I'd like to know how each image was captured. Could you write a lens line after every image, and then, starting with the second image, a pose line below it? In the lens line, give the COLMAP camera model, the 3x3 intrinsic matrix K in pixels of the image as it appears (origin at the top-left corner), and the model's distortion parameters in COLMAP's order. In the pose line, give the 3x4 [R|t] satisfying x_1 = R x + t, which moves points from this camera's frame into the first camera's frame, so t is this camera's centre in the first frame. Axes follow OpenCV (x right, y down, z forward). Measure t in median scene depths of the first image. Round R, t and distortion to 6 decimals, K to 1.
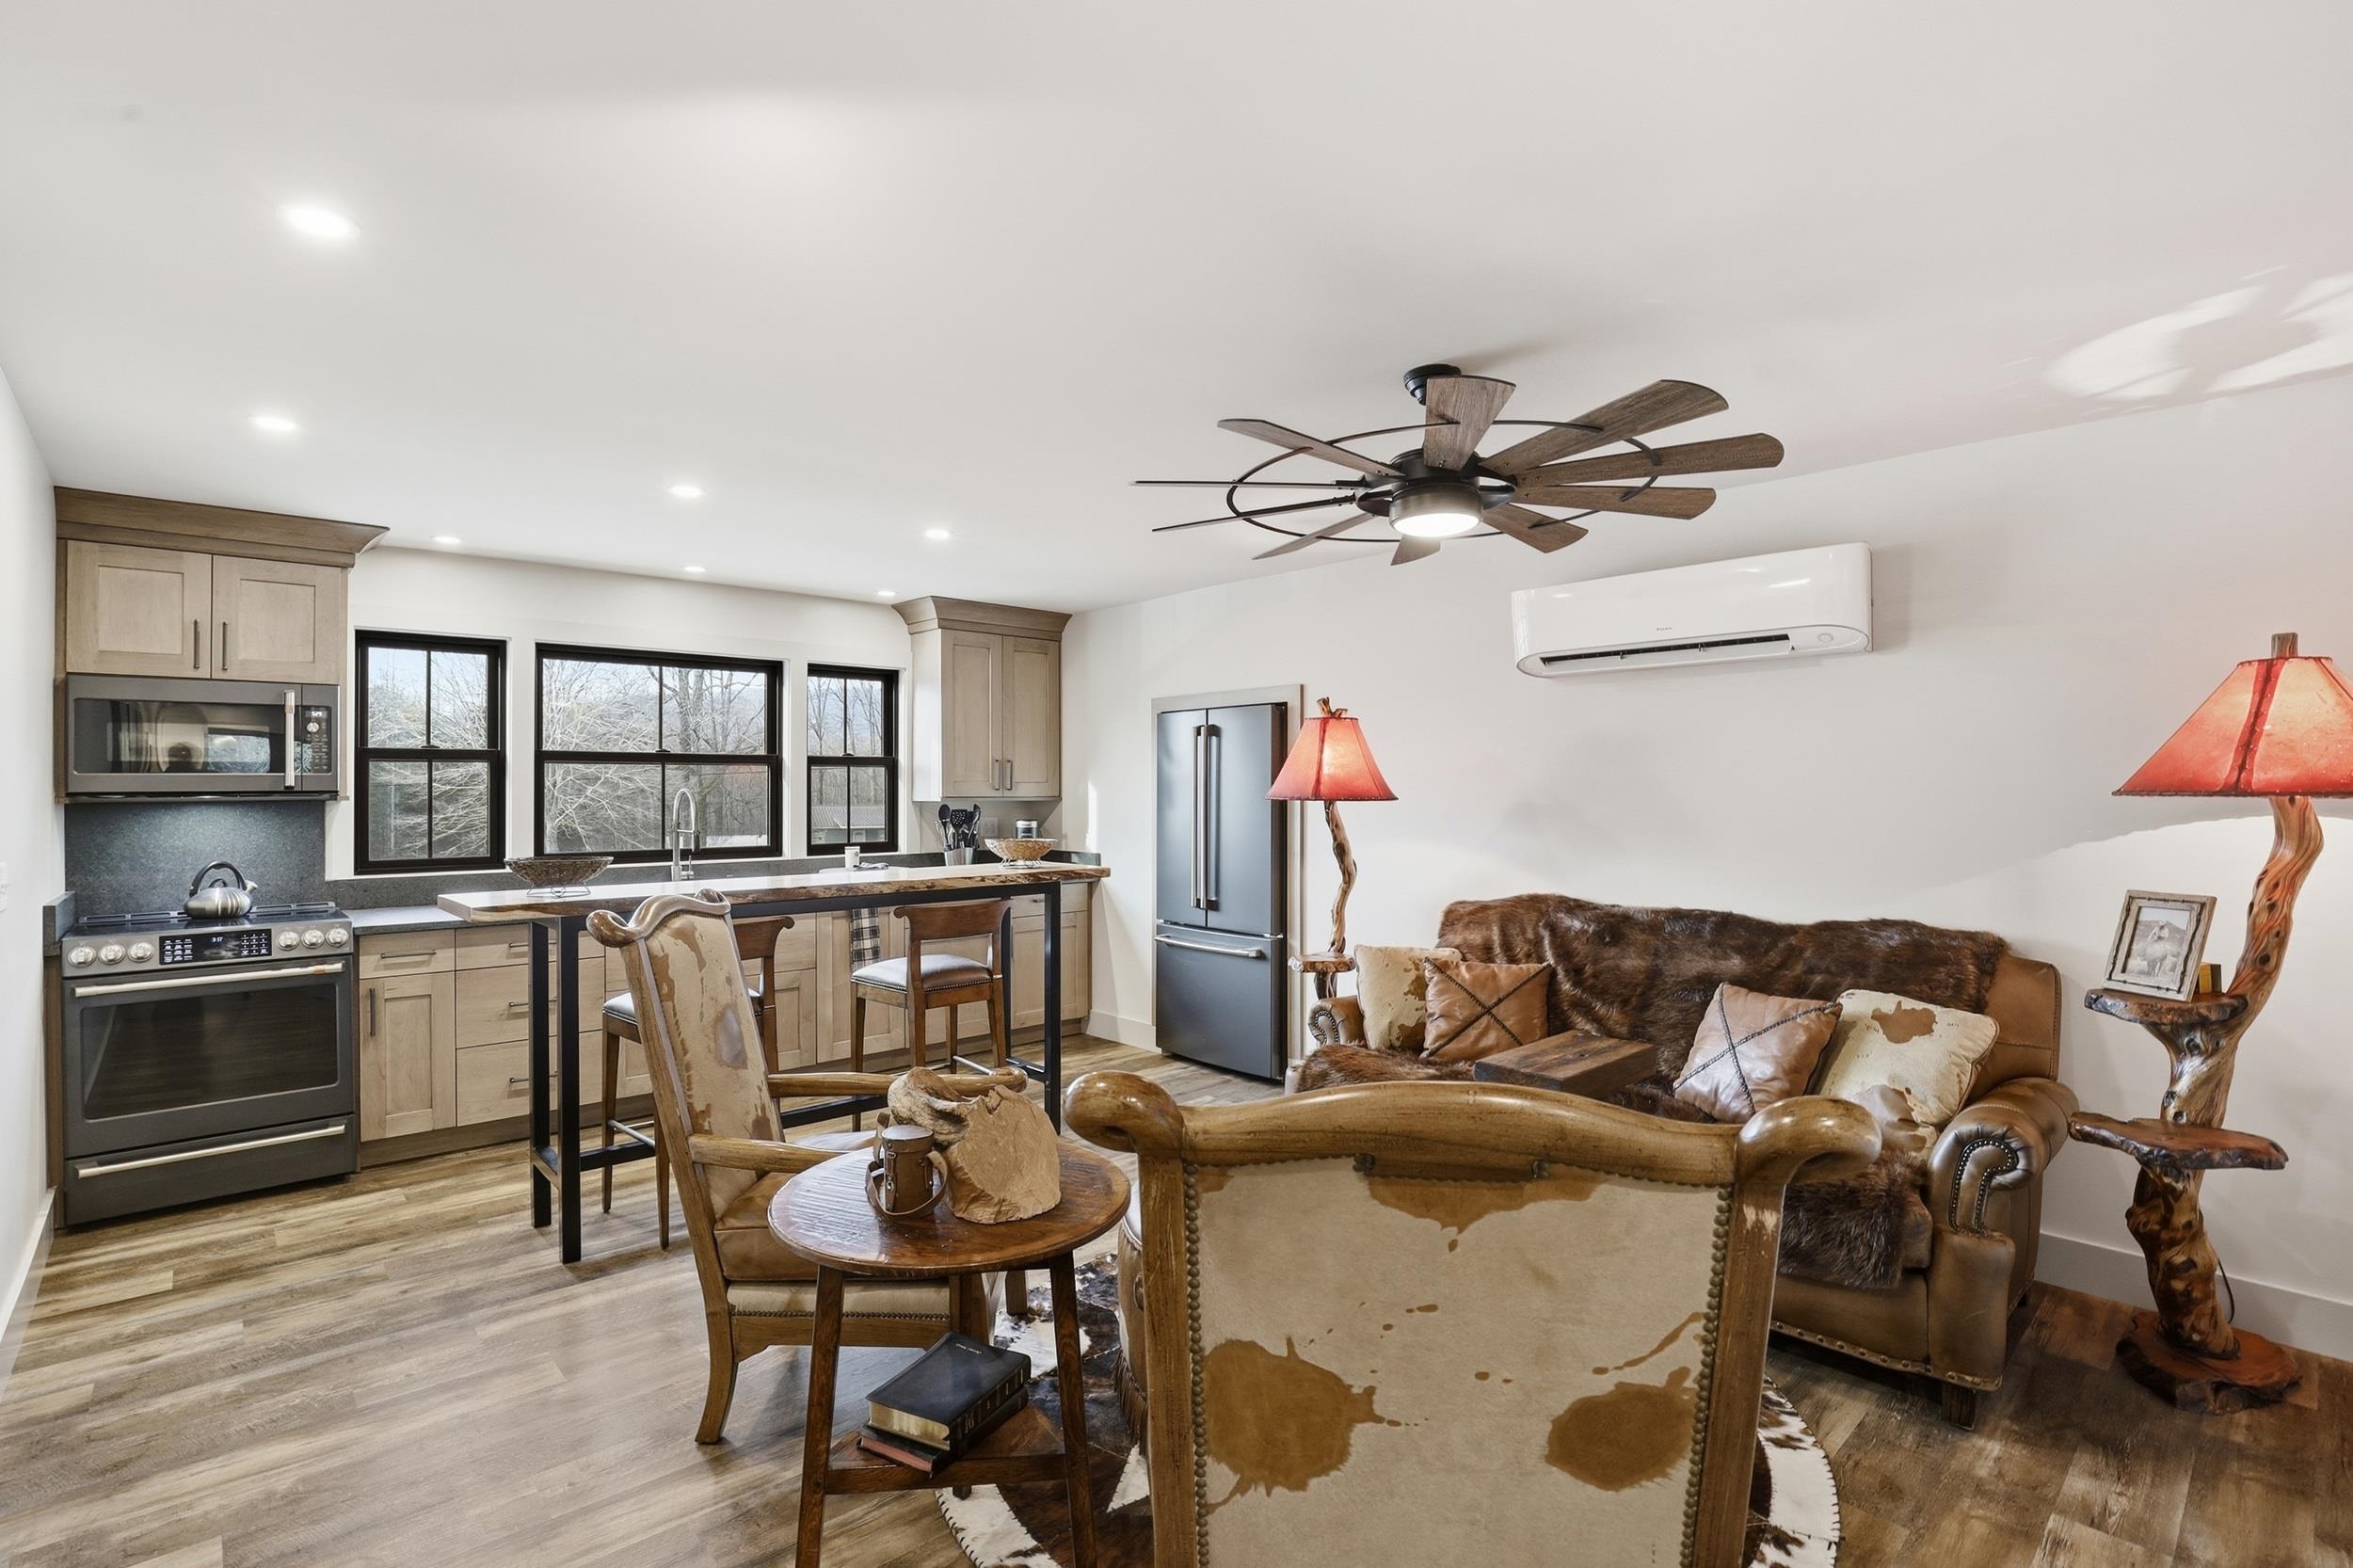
lens RADIAL K [[1085.8, 0, 1184.6], [0, 1085.8, 781.2], [0, 0, 1]] dist [-0.030407, 0.001559]
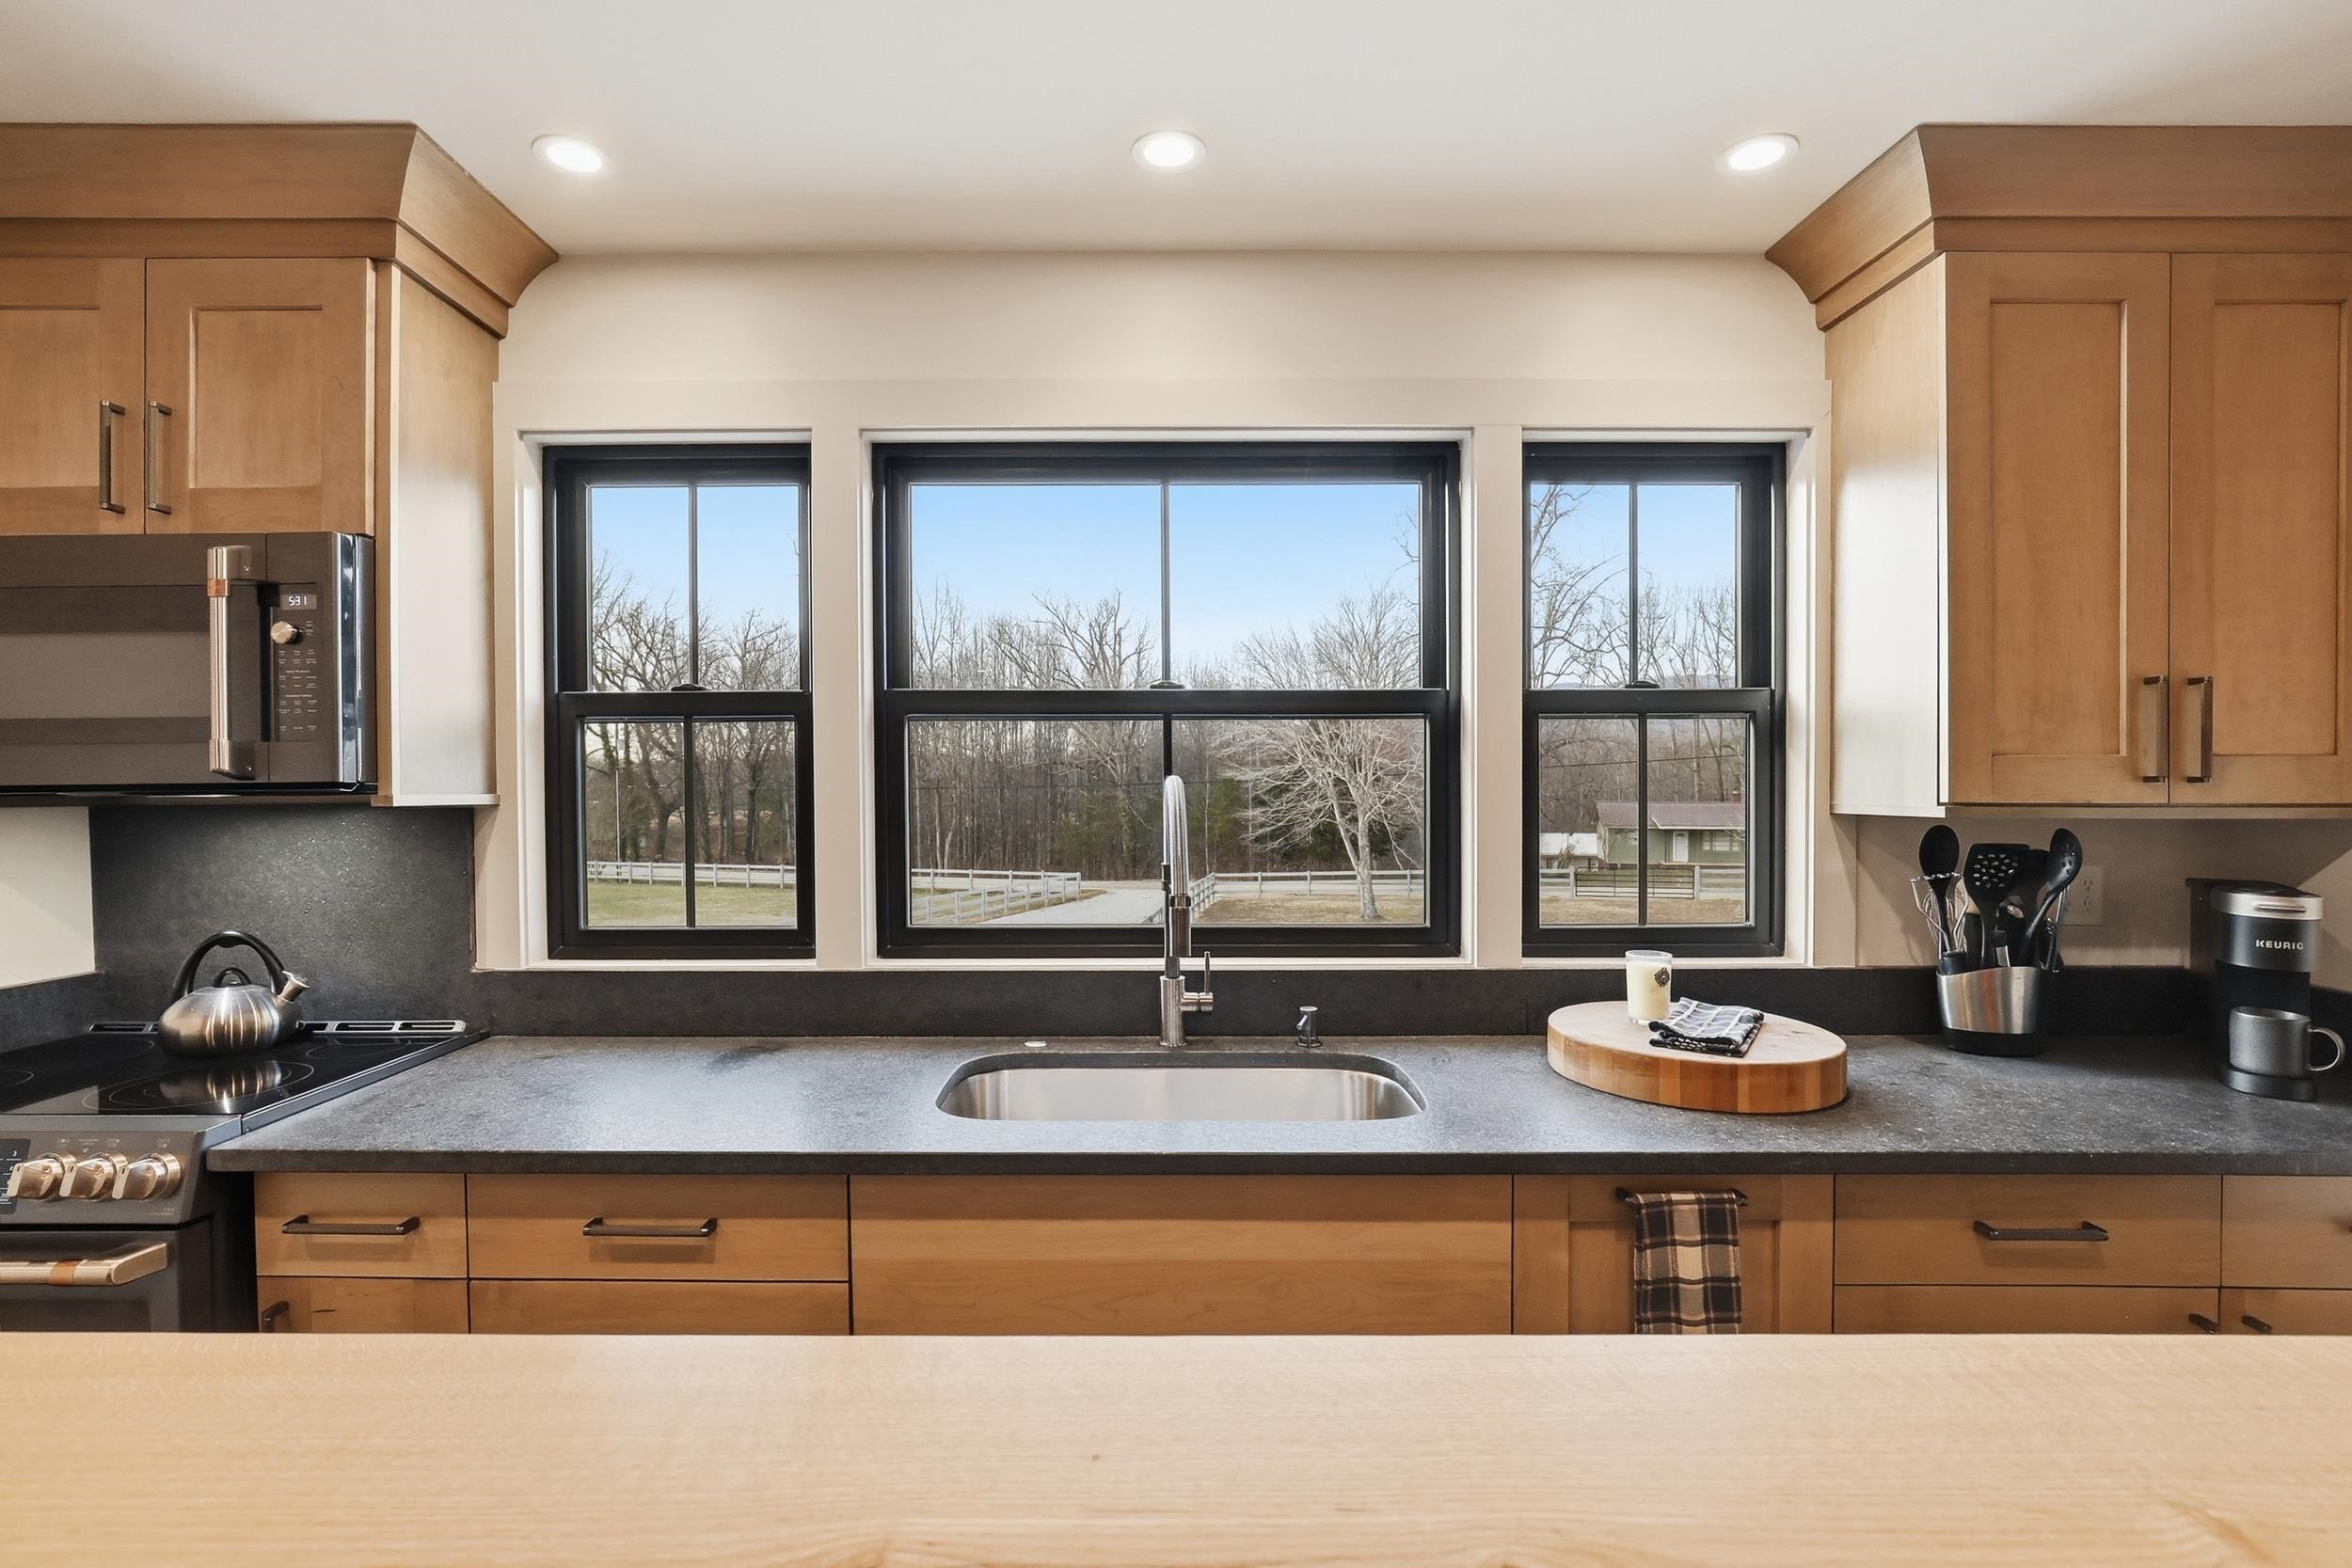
lens RADIAL K [[1085.2, 0, 1170.9], [0, 1085.2, 807.8], [0, 0, 1]] dist [-0.030407, 0.001559]
pose [[0.744434, 0.013692, -0.667556, -0.260213], [0.005332, 0.999636, 0.026449, 0.009041], [0.667675, -0.023248, 0.744090, 0.871889]]
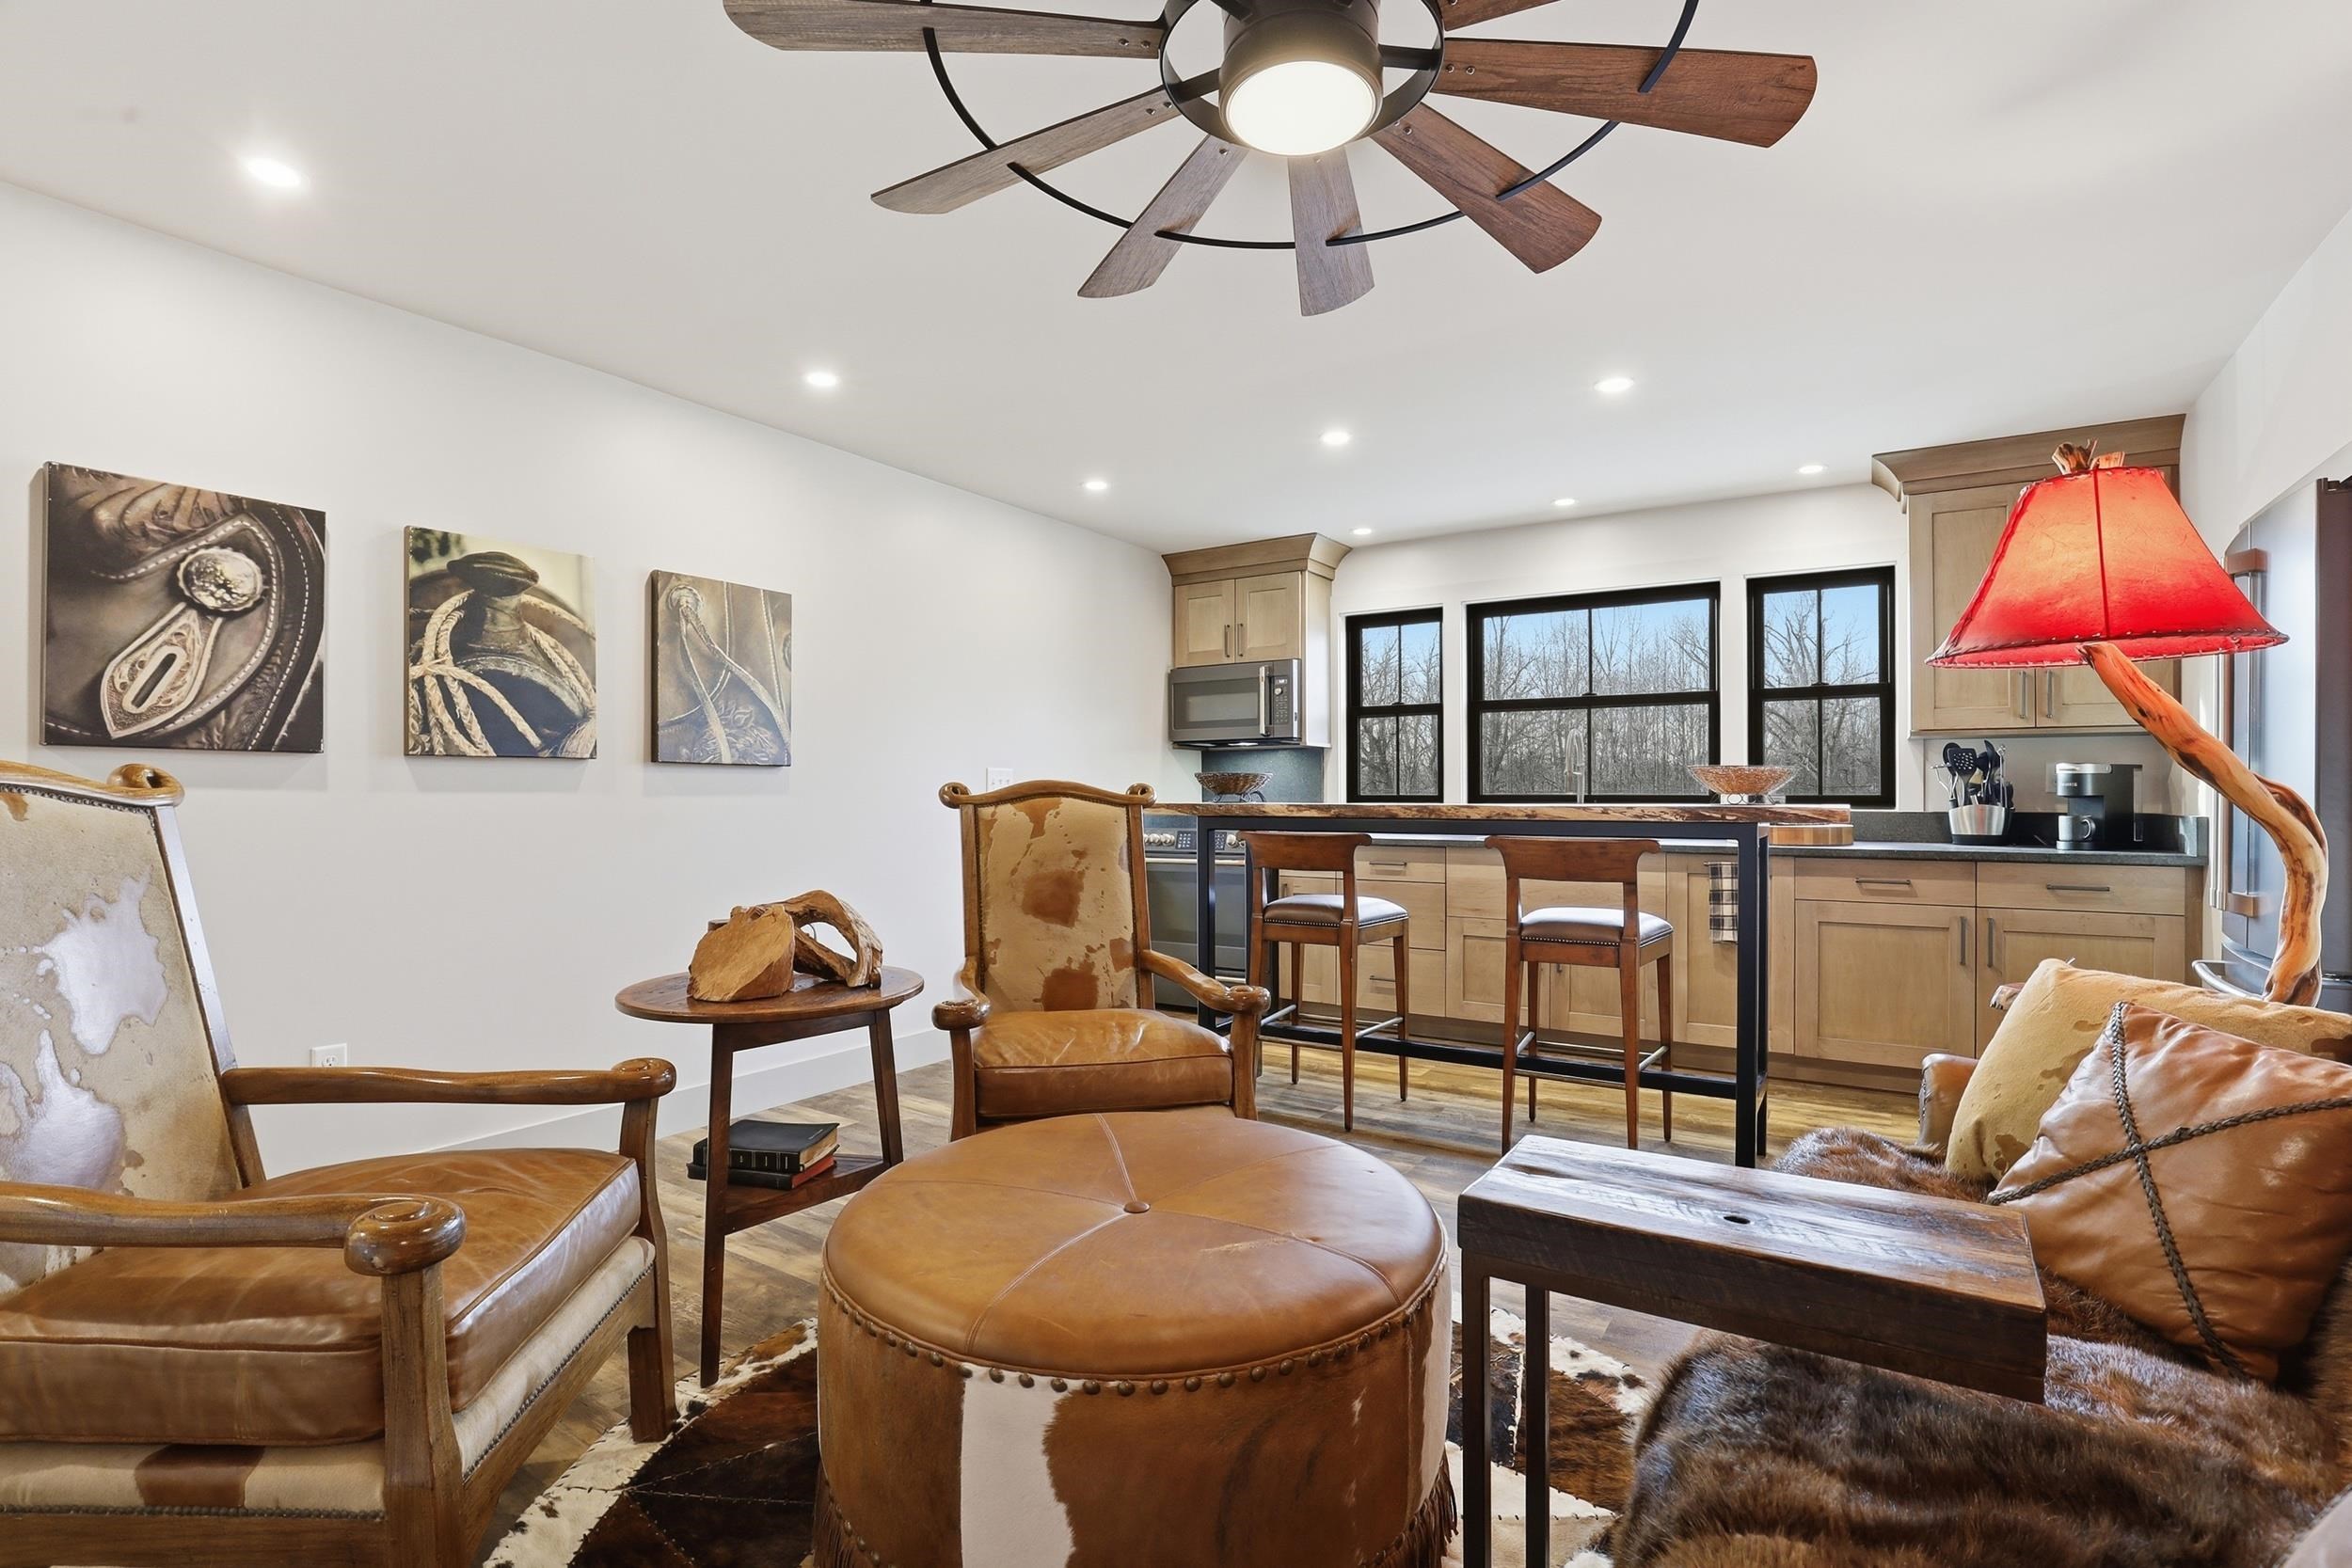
lens RADIAL K [[1085.2, 0, 1176.7], [0, 1085.2, 788.8], [0, 0, 1]] dist [-0.030407, 0.001559]
pose [[0.258370, -0.001425, -0.966045, 0.462996], [0.005754, 0.999983, 0.000064, 0.069345], [0.966029, -0.005576, 0.258374, 0.484300]]
